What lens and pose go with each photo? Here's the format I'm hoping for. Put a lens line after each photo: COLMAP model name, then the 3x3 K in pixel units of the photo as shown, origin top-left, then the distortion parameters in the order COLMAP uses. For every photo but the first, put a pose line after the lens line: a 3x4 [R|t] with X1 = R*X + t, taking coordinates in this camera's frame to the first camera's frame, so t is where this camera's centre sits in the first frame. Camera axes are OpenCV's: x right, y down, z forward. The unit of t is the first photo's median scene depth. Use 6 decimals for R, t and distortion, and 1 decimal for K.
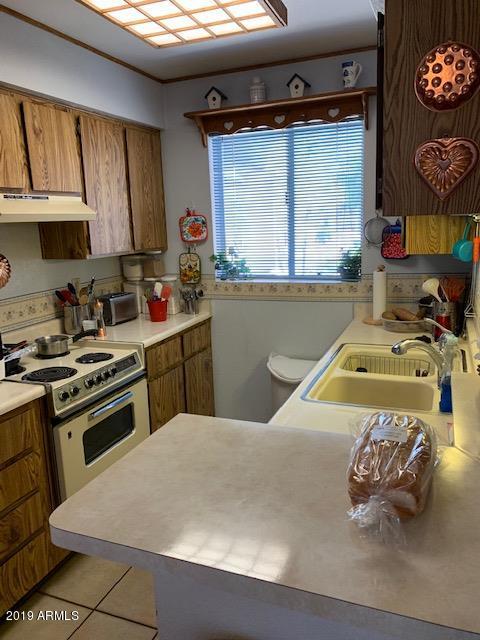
lens RADIAL K [[490.9, 0, 242.2], [0, 490.9, 317.8], [0, 0, 1]] dist [0.047085, -0.068720]
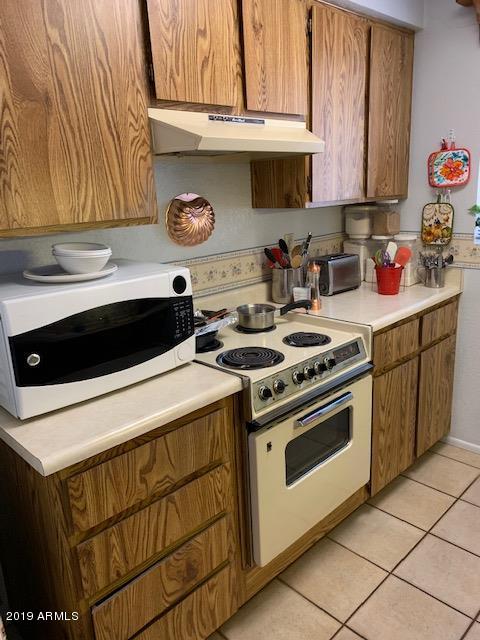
lens RADIAL K [[490.9, 0, 242.2], [0, 490.9, 320.0], [0, 0, 1]] dist [0.047085, -0.068720]
pose [[0.917511, 0.097947, -0.385460, -0.097162], [-0.065666, 0.993206, 0.096072, -0.014043], [0.392251, -0.062835, 0.917709, 0.259098]]
